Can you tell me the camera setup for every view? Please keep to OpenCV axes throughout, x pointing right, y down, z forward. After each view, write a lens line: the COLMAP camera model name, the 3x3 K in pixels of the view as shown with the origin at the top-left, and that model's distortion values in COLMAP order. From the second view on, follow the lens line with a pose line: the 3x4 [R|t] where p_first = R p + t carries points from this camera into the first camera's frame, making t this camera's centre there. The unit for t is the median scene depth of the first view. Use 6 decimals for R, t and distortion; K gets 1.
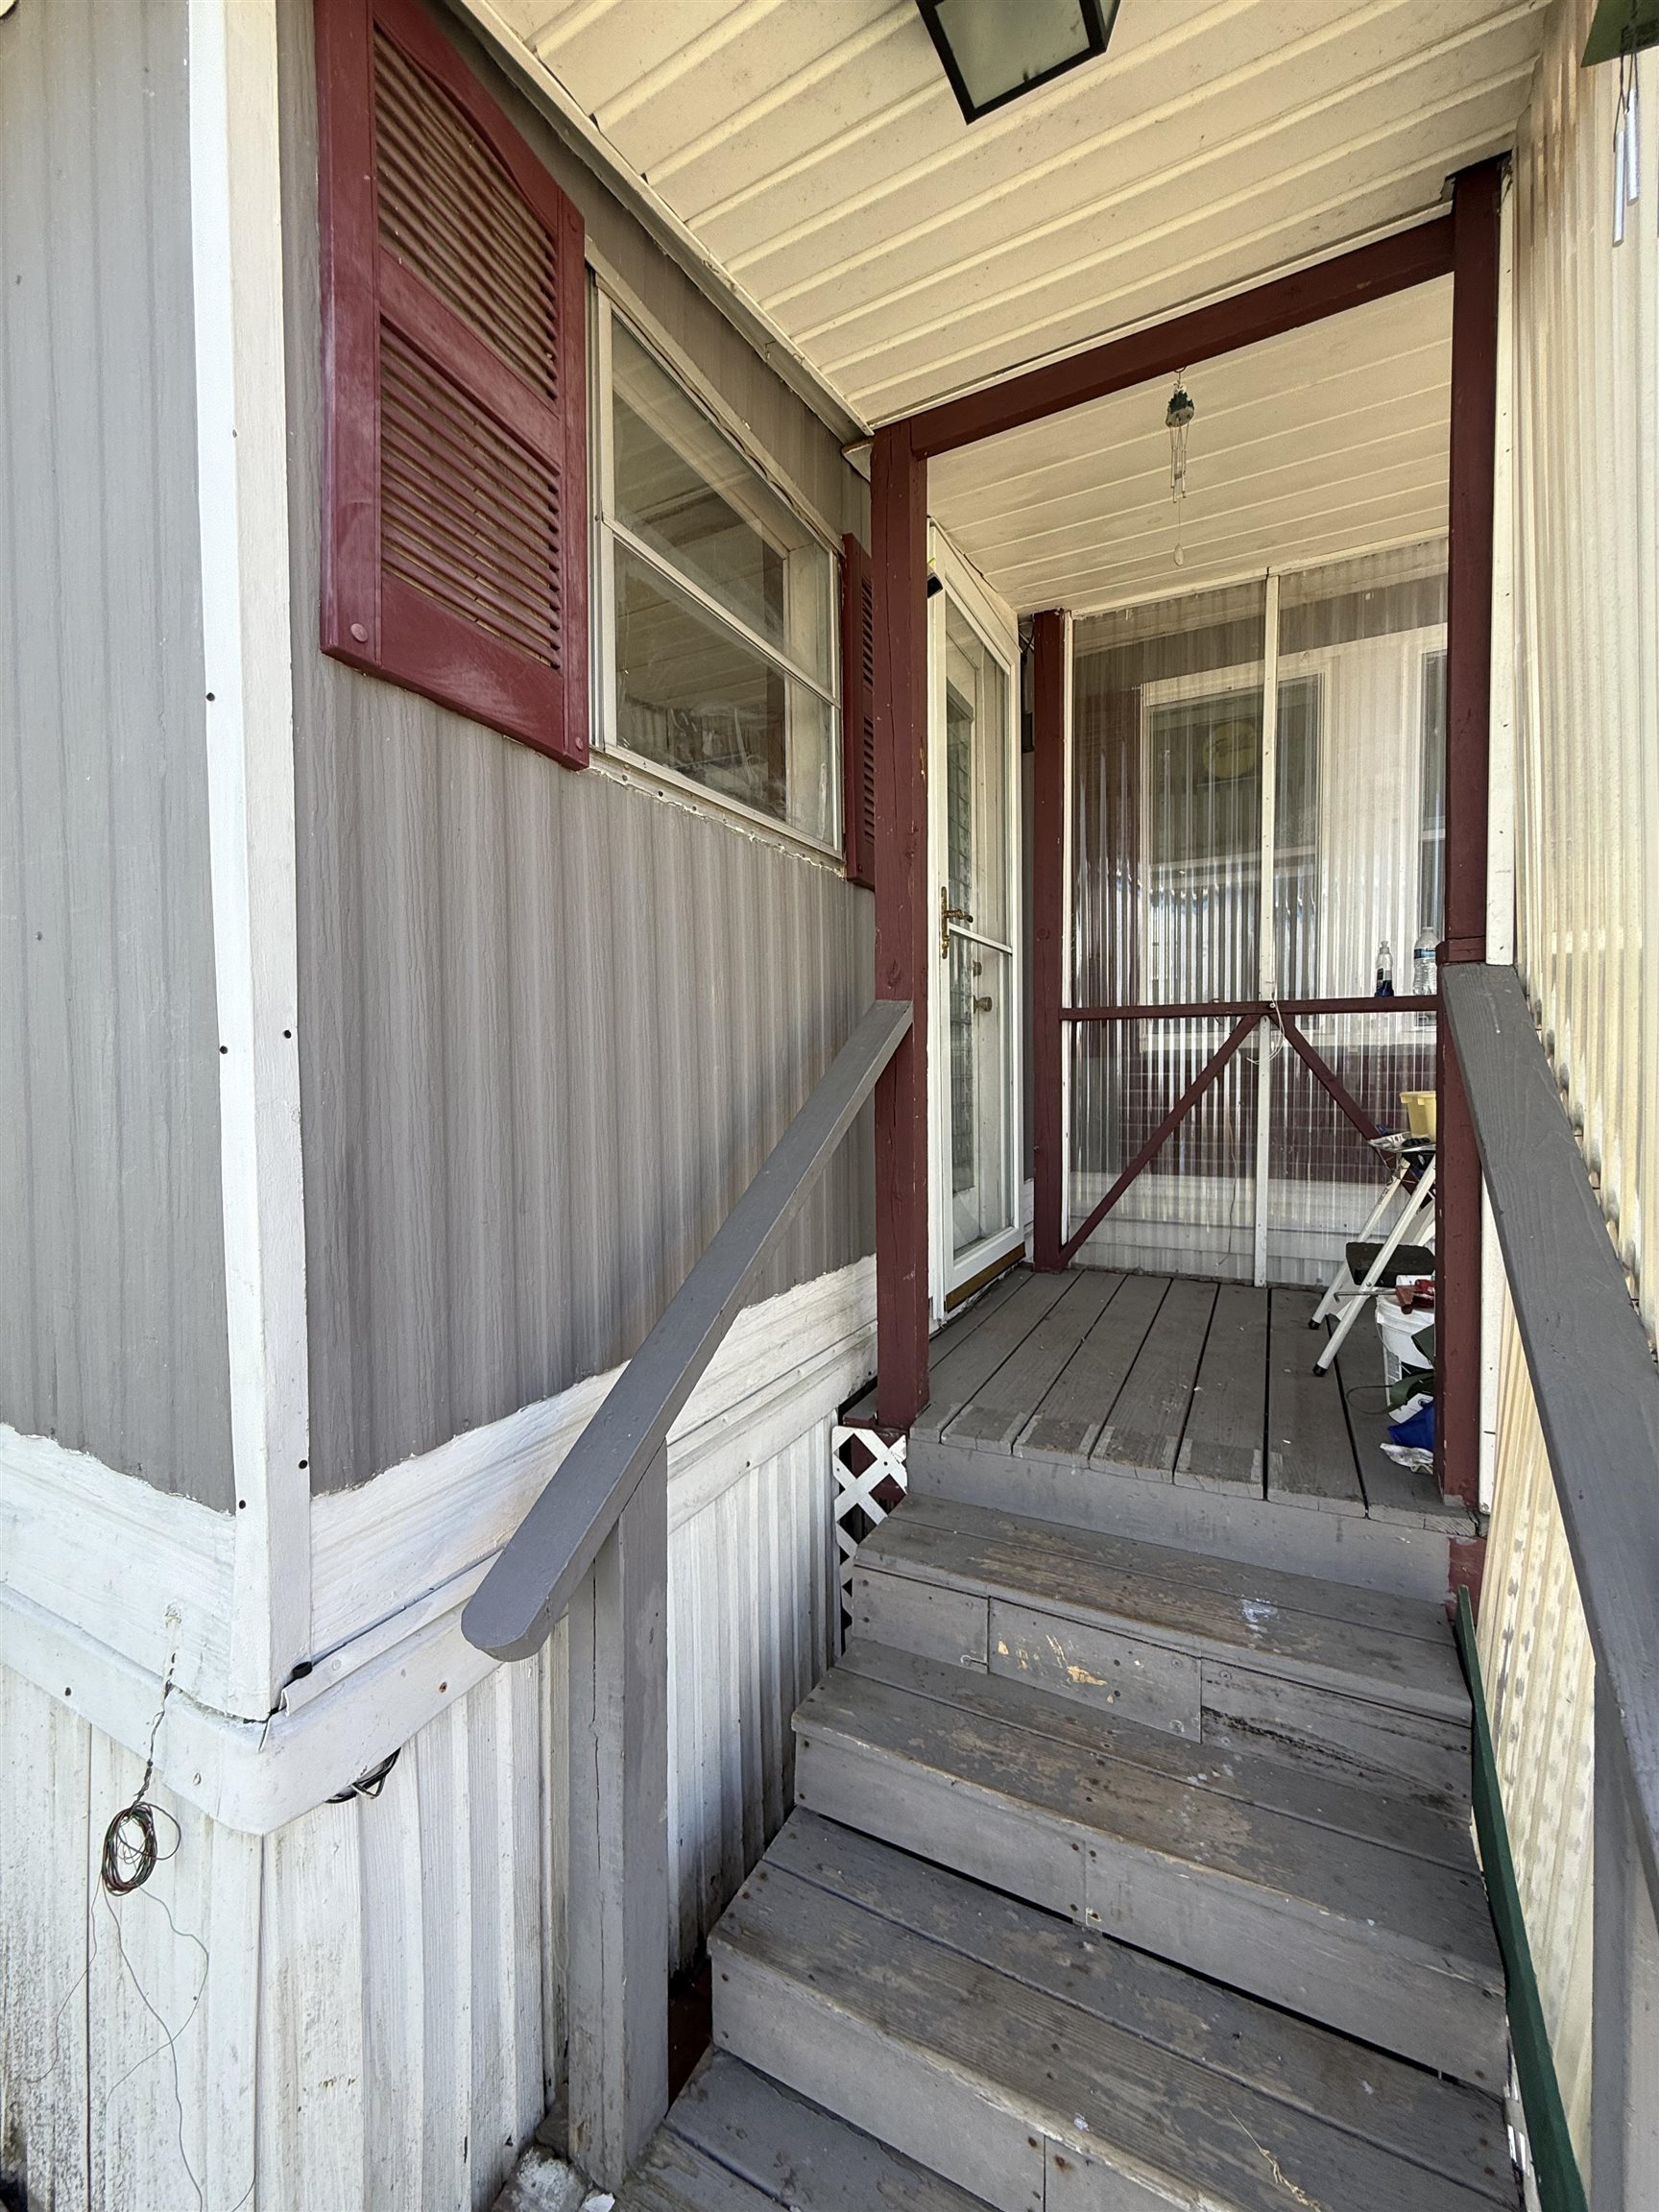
lens RADIAL K [[883.5, 0, 818.3], [0, 883.5, 1100.1], [0, 0, 1]] dist [-0.000821, 0.000435]
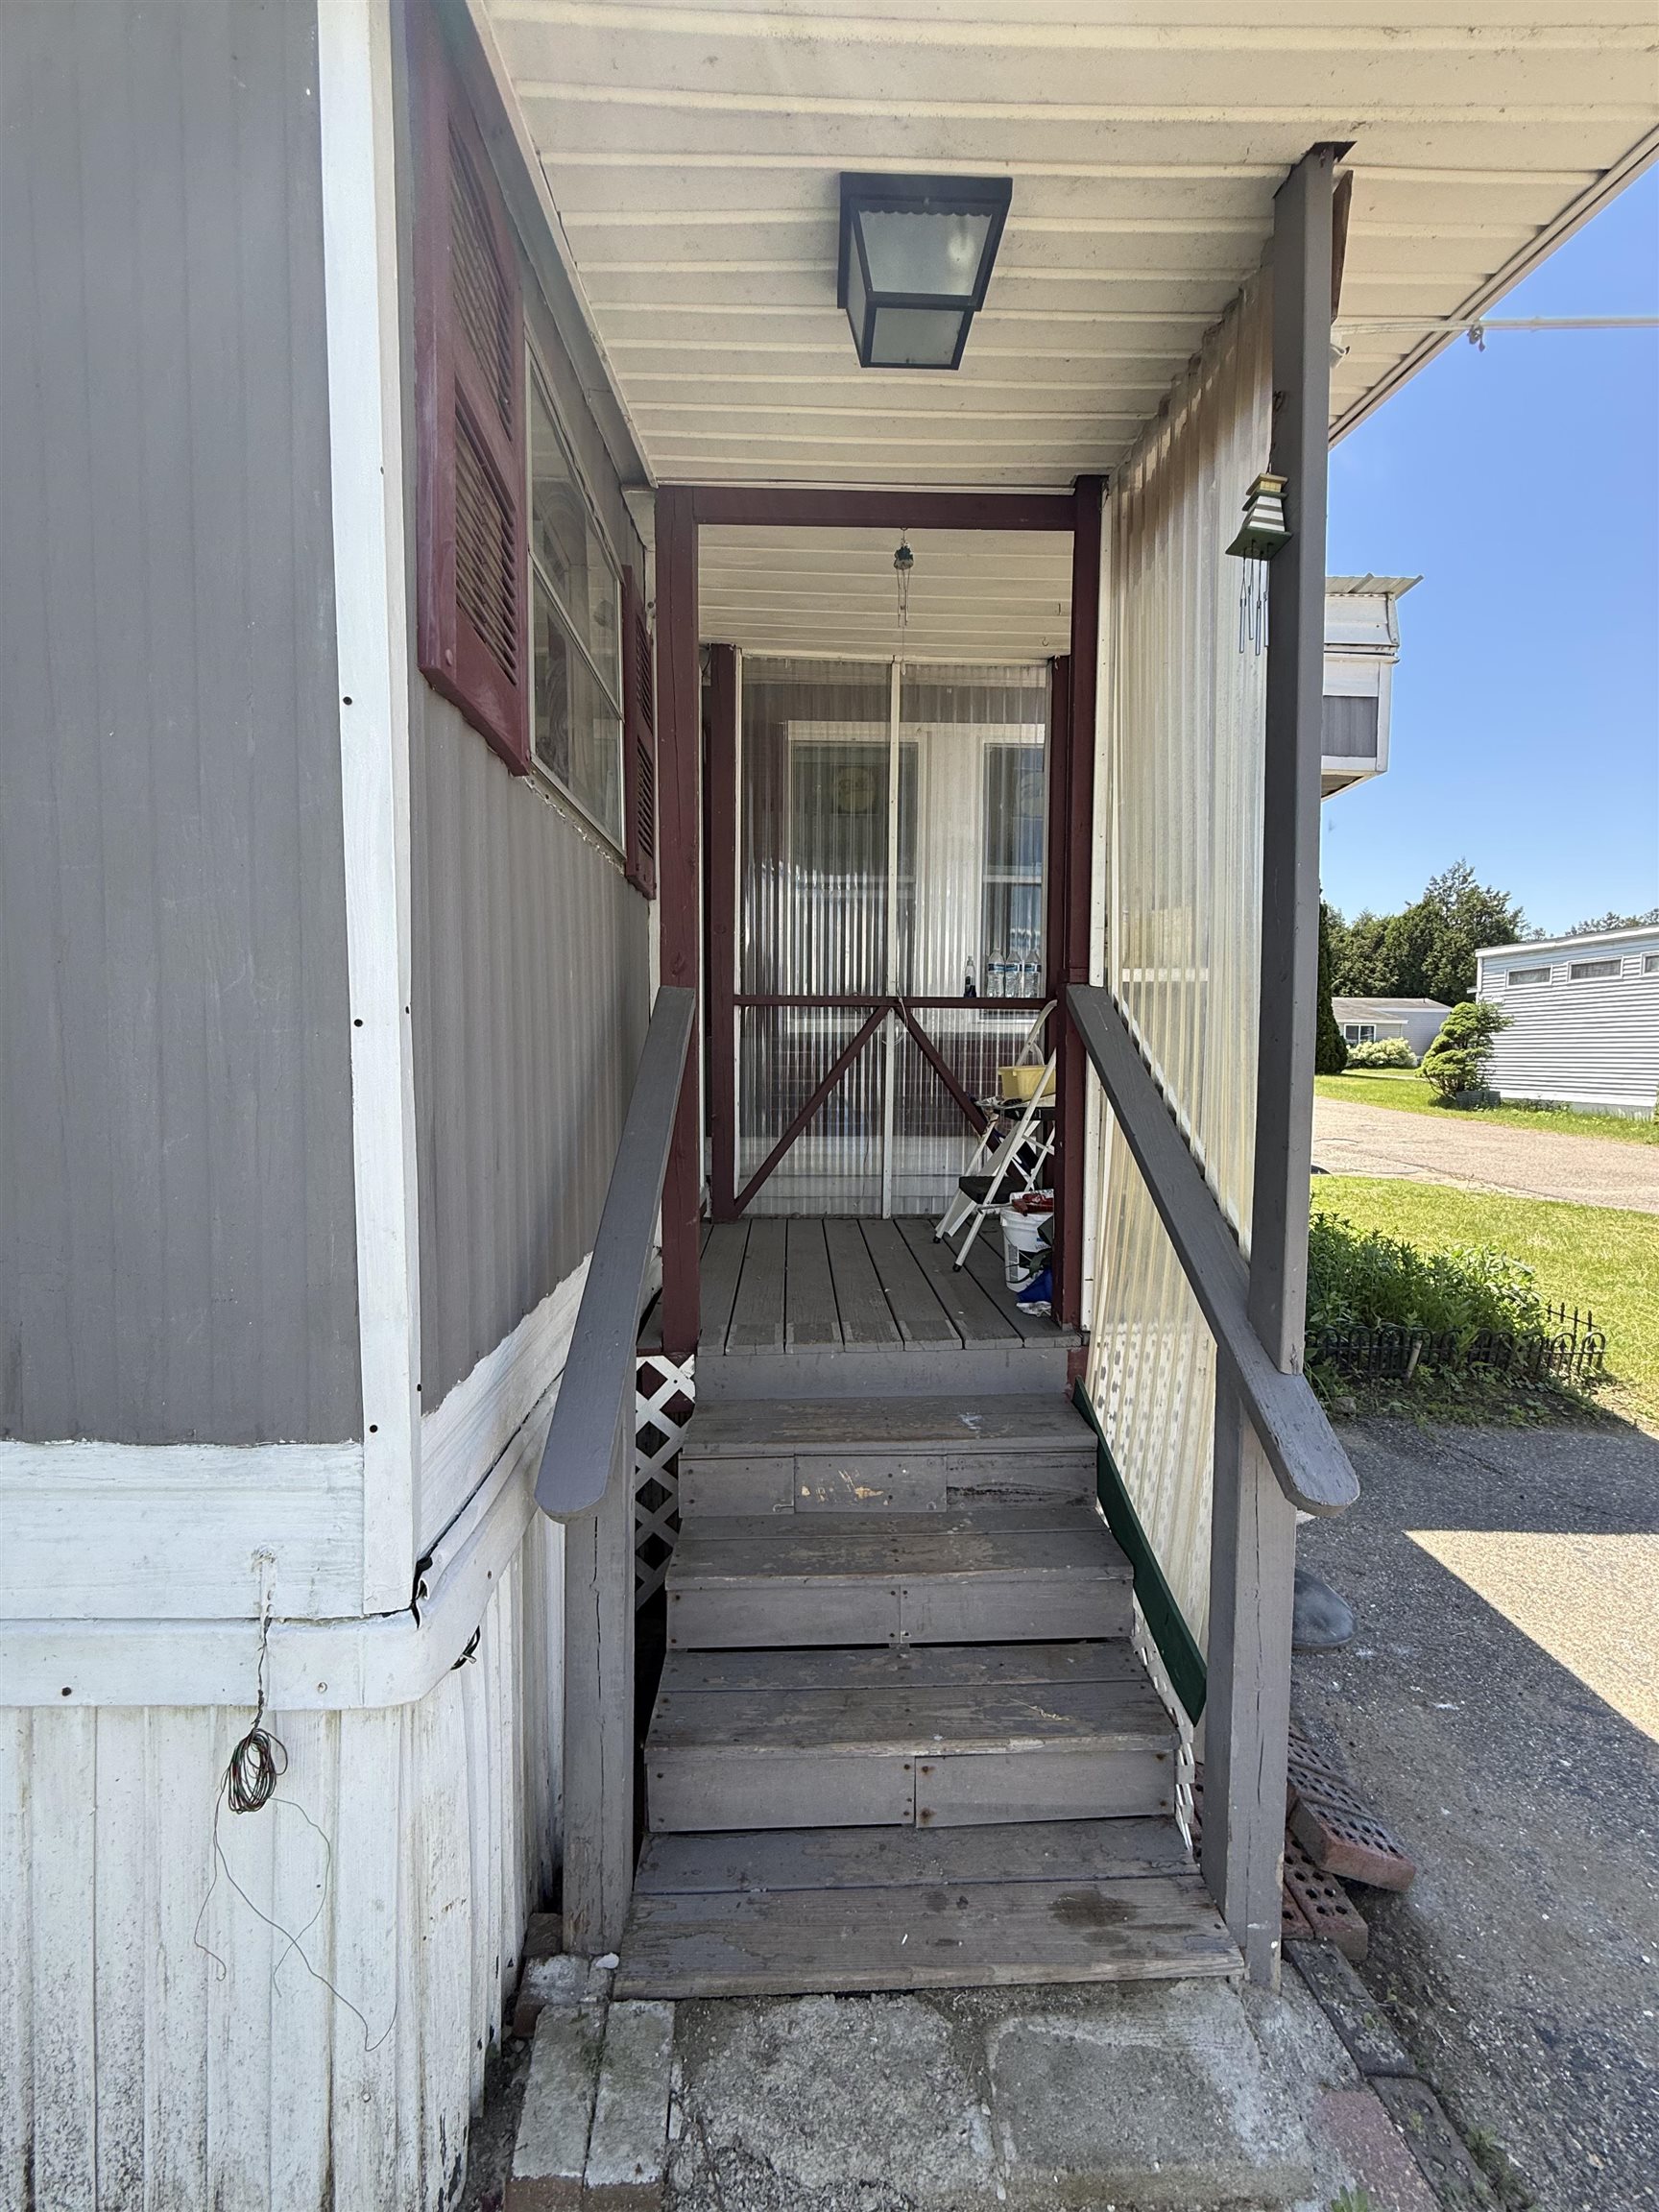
lens RADIAL K [[883.5, 0, 820.7], [0, 883.5, 1100.6], [0, 0, 1]] dist [-0.000821, 0.000435]
pose [[0.874201, -0.015863, 0.485304, -0.365918], [0.003135, 0.999630, 0.027028, 0.006476], [-0.485553, -0.022107, 0.873928, -0.130869]]
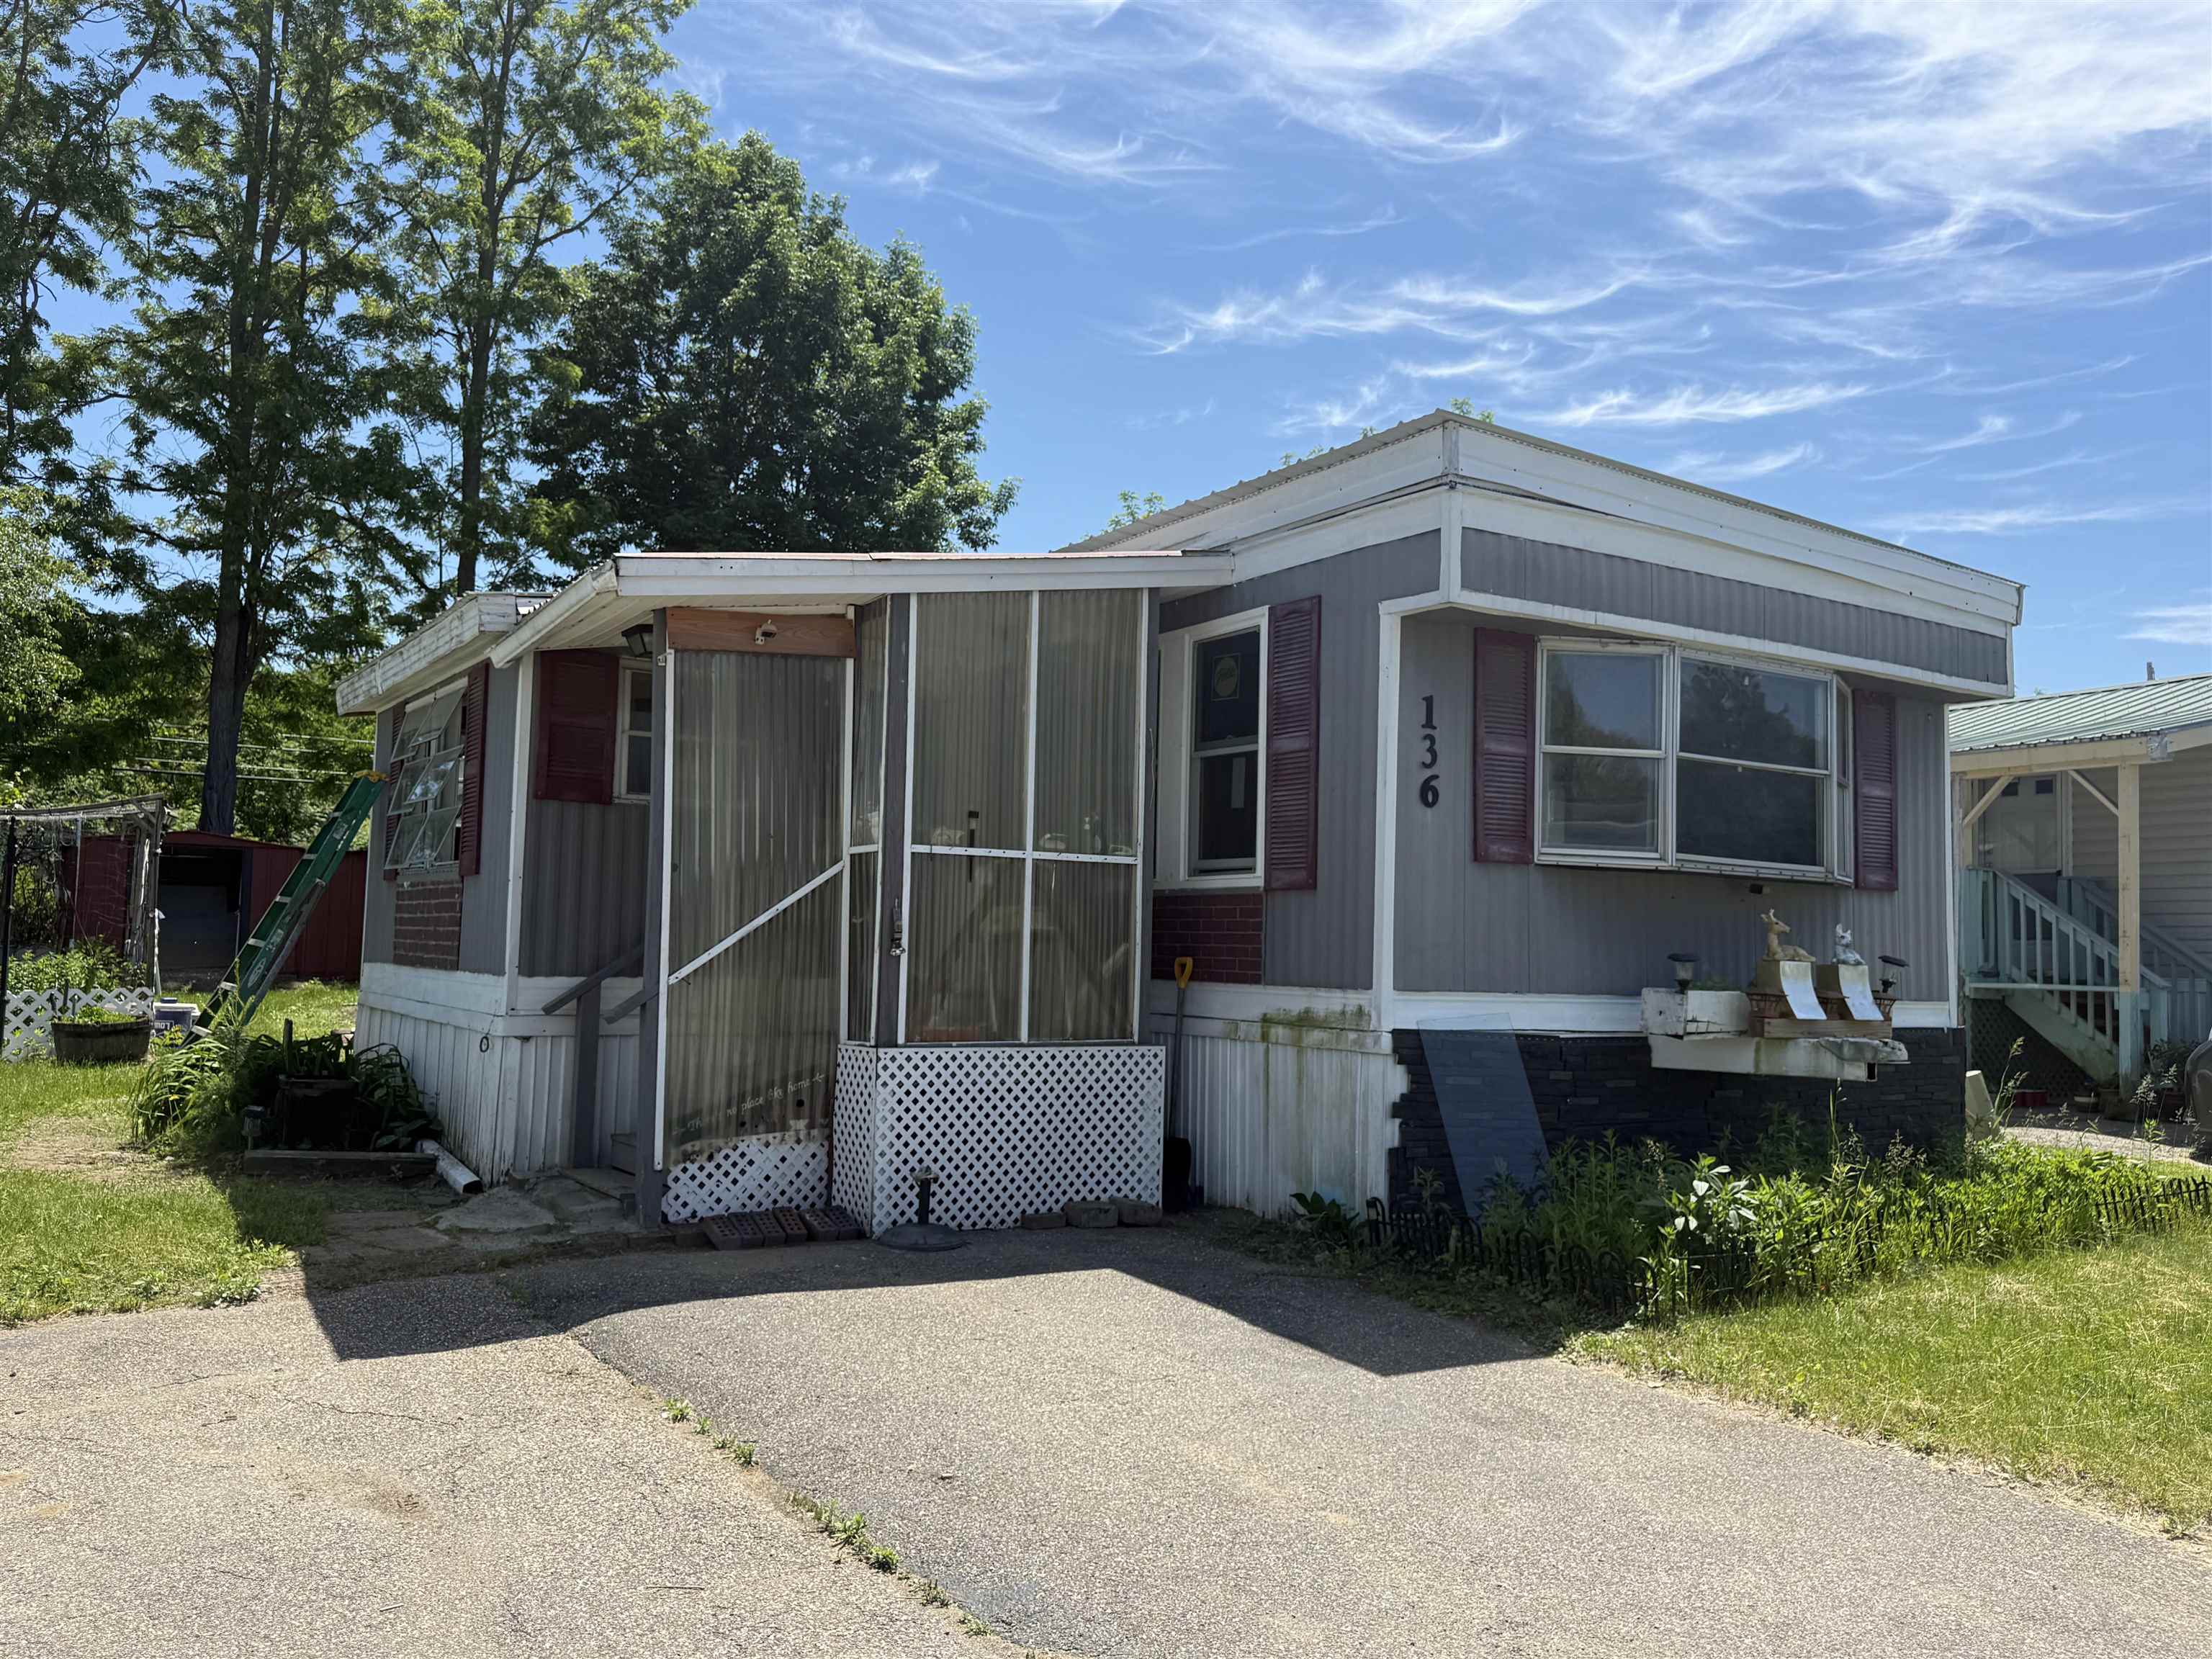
lens RADIAL K [[1718.3, 0, 1109.7], [0, 1718.3, 826.4], [0, 0, 1]] dist [0.076512, -0.084373]
pose [[0.867136, -0.001308, -0.498071, 3.746464], [-0.043453, 0.995985, -0.078267, 0.132959], [0.496173, 0.089511, 0.863597, -3.045335]]
